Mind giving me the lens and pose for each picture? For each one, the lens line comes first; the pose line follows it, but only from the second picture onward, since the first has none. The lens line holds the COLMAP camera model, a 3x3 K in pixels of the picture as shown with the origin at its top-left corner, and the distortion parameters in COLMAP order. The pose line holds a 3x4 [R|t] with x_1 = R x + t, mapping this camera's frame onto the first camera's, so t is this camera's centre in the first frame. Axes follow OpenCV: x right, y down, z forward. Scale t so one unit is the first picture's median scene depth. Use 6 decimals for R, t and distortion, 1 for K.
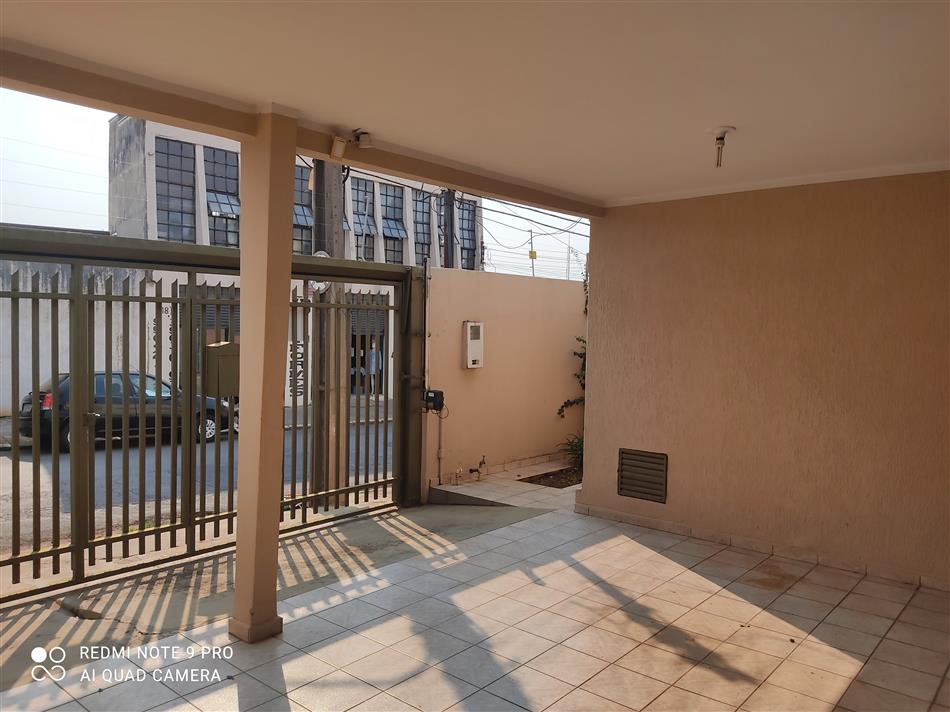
lens RADIAL K [[720.2, 0, 475.0], [0, 720.2, 356.0], [0, 0, 1]] dist [0.007763, -0.001253]
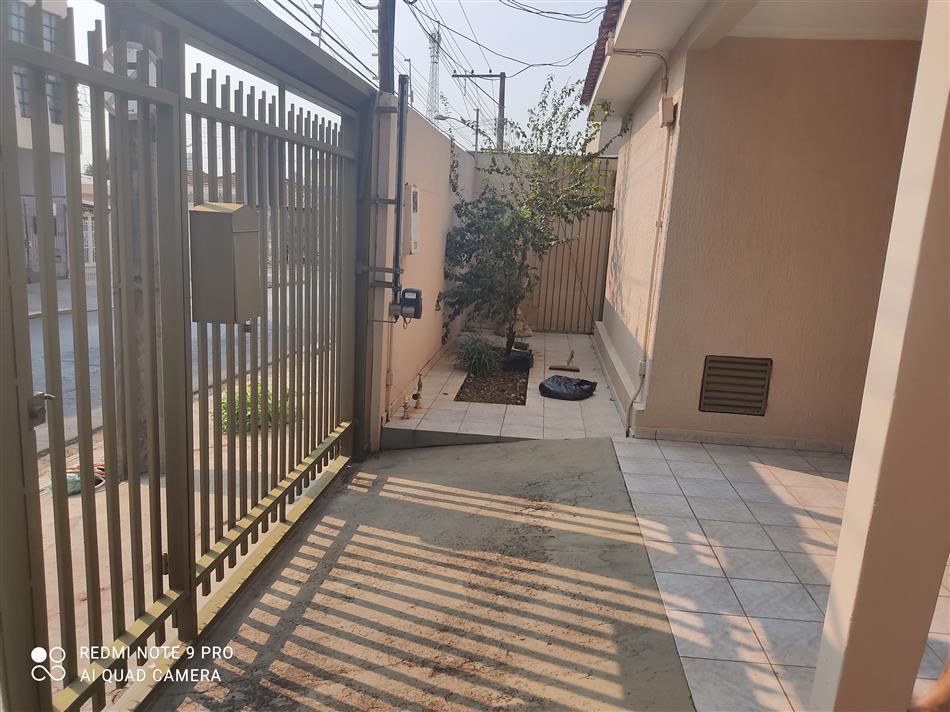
lens RADIAL K [[720.2, 0, 475.0], [0, 720.2, 356.0], [0, 0, 1]] dist [0.007763, -0.001253]
pose [[0.818449, -0.087514, 0.567875, -0.495443], [-0.011547, 0.985628, 0.168535, -0.006174], [-0.574463, -0.144494, 0.805676, 0.513191]]
